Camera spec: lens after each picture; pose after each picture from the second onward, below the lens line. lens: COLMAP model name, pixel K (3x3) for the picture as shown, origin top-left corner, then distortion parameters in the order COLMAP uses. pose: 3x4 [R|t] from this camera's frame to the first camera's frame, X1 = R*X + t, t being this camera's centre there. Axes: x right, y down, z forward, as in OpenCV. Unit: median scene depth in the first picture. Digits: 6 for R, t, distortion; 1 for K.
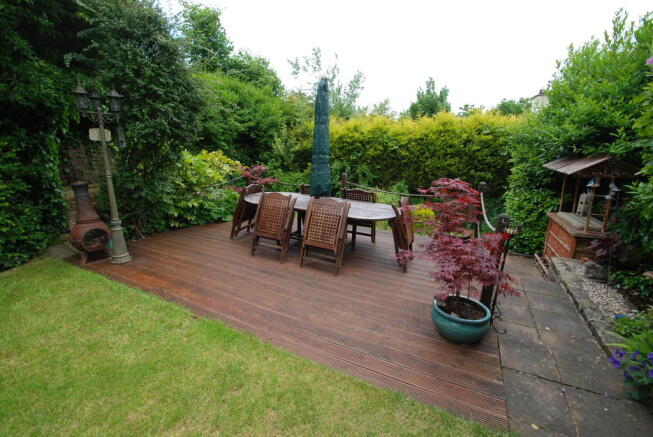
lens RADIAL K [[288.3, 0, 321.2], [0, 288.3, 227.7], [0, 0, 1]] dist [-0.012808, -0.006619]
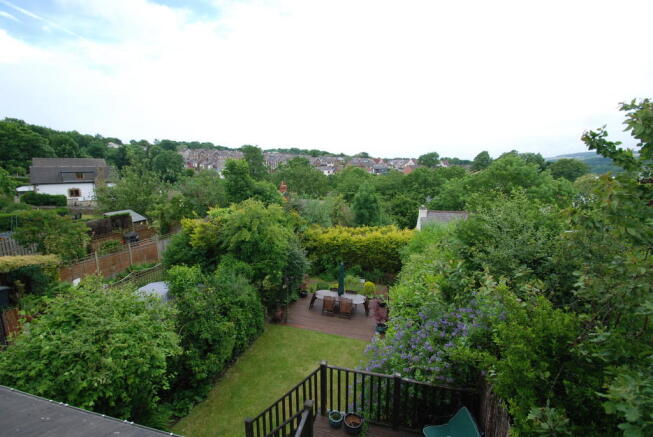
lens RADIAL K [[288.9, 0, 321.3], [0, 288.9, 221.7], [0, 0, 1]] dist [0.001658, -0.013323]
pose [[0.980619, -0.039234, 0.191955, -0.400234], [0.058149, 0.993880, -0.093921, -0.311567], [-0.187095, 0.103263, 0.976899, -1.096445]]
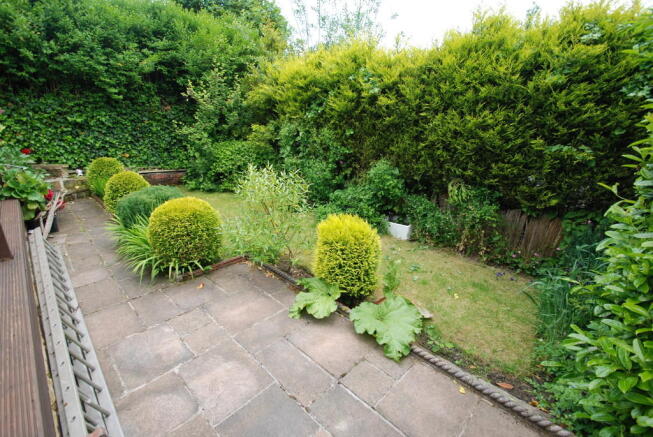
lens RADIAL K [[288.3, 0, 321.2], [0, 288.3, 227.7], [0, 0, 1]] dist [-0.012808, -0.006619]
pose [[0.952205, 0.116096, -0.282537, 0.358937], [-0.100539, 0.992537, 0.069003, -0.073334], [0.288439, -0.037299, 0.956771, 0.517823]]
